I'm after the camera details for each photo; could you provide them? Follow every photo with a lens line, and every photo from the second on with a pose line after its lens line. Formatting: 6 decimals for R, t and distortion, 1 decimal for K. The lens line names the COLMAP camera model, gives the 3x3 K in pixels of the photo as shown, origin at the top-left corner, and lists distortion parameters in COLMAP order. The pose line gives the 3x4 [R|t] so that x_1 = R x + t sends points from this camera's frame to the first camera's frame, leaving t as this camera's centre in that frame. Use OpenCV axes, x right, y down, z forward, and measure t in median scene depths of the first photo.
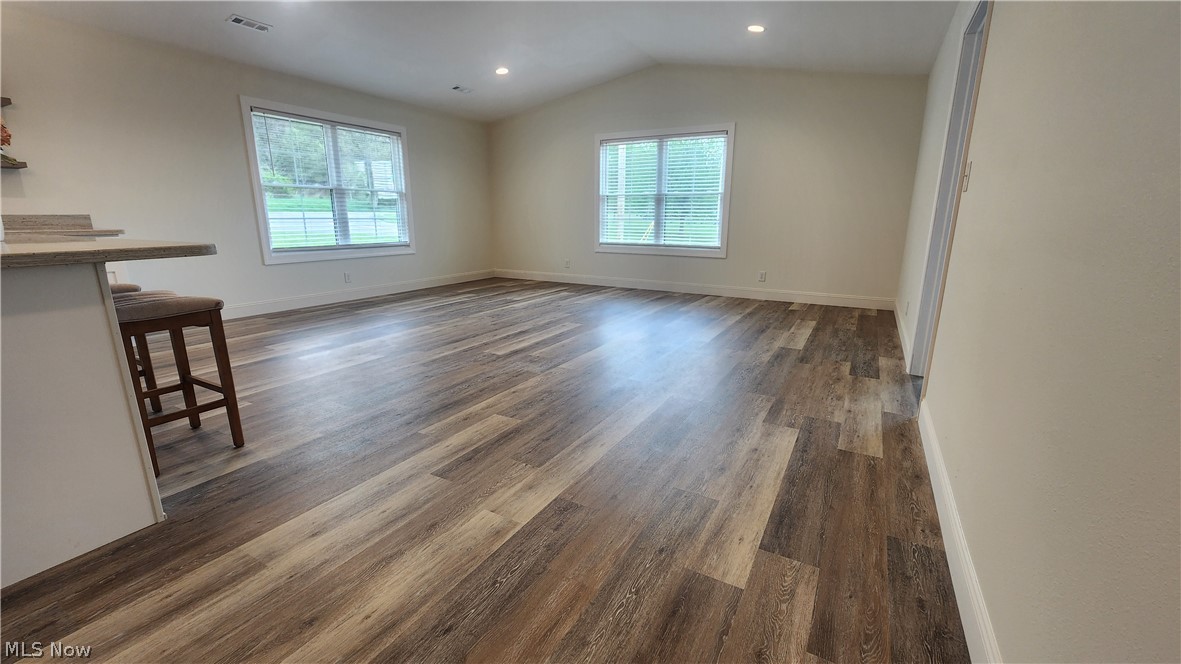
lens RADIAL K [[481.2, 0, 593.9], [0, 481.2, 331.5], [0, 0, 1]] dist [0.000419, -0.001049]
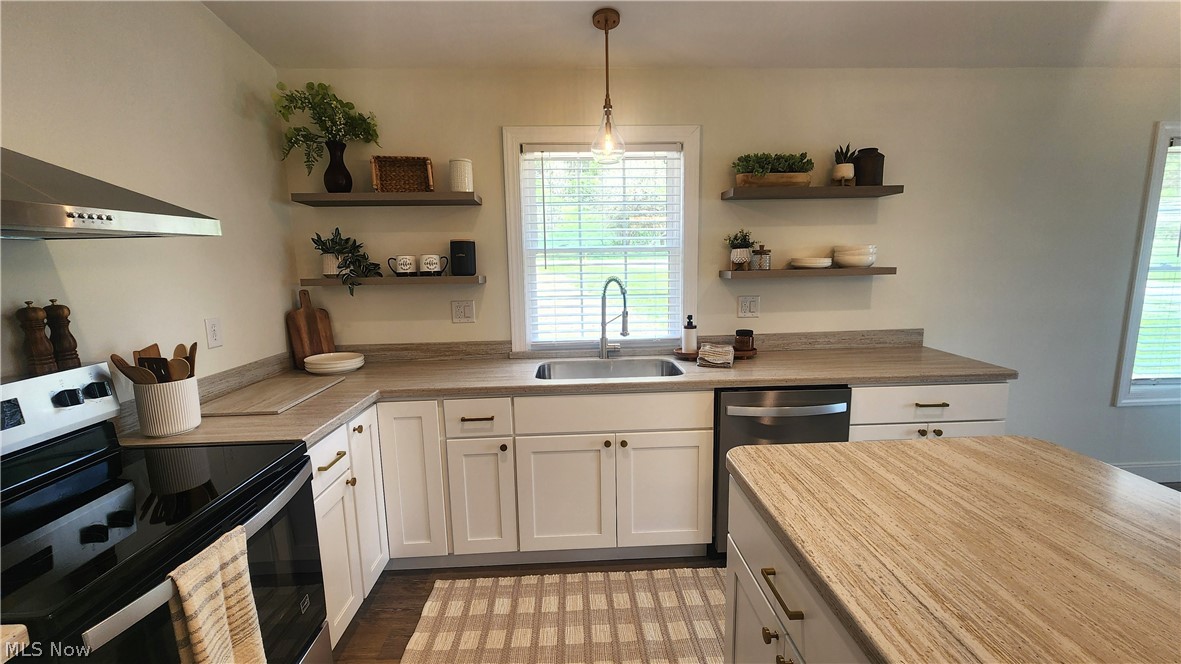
lens RADIAL K [[481.2, 0, 593.9], [0, 481.2, 331.5], [0, 0, 1]] dist [0.000419, -0.001049]
pose [[0.529085, 0.116846, -0.840486, -0.812985], [-0.179014, 0.983553, 0.024046, -0.194810], [0.829472, 0.137736, 0.541299, 0.237473]]
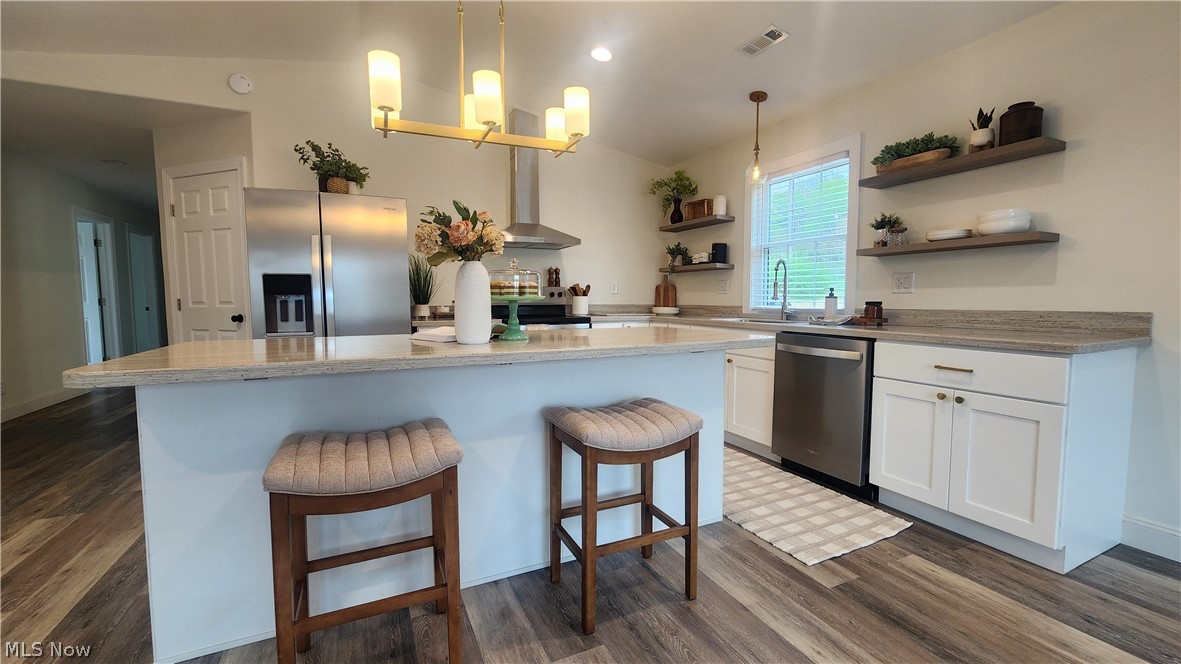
lens RADIAL K [[481.2, 0, 593.9], [0, 481.2, 331.5], [0, 0, 1]] dist [0.000419, -0.001049]
pose [[-0.570059, 0.057270, -0.819605, -0.326379], [-0.190523, 0.961161, 0.199676, -0.246560], [0.799208, 0.269980, -0.537007, 0.936771]]
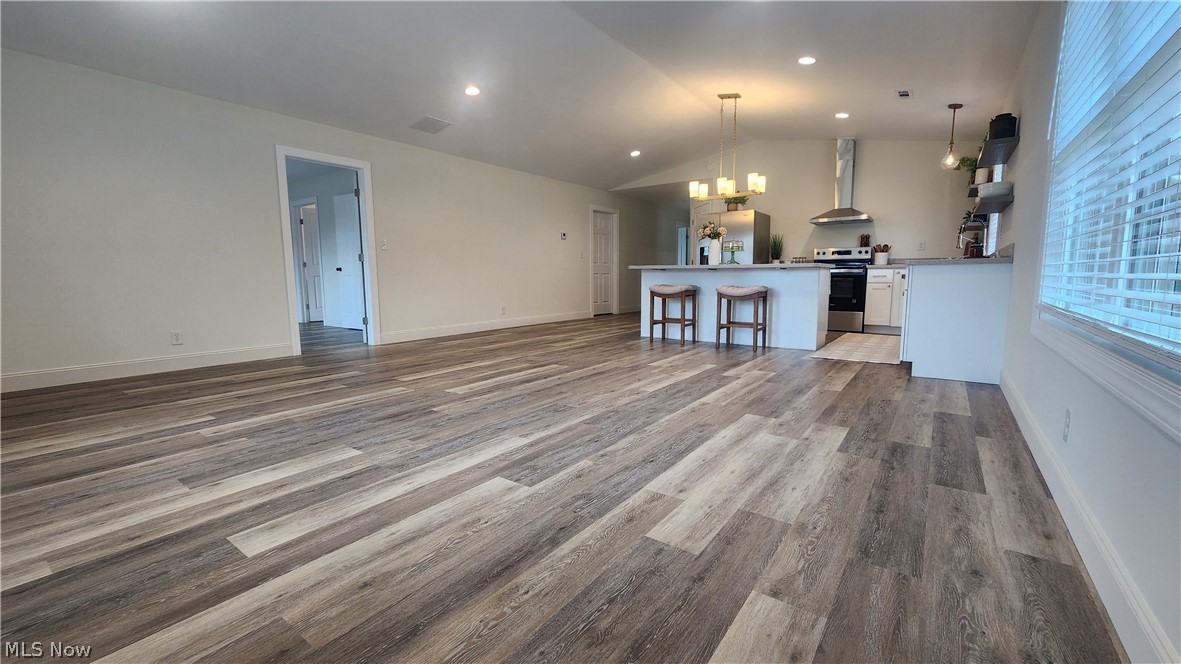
lens RADIAL K [[481.2, 0, 593.9], [0, 481.2, 331.5], [0, 0, 1]] dist [0.000419, -0.001049]
pose [[-0.993880, -0.008768, 0.110120, -0.458755], [0.029832, 0.938505, 0.343973, -0.479012], [-0.106364, 0.345153, -0.932500, 2.251888]]
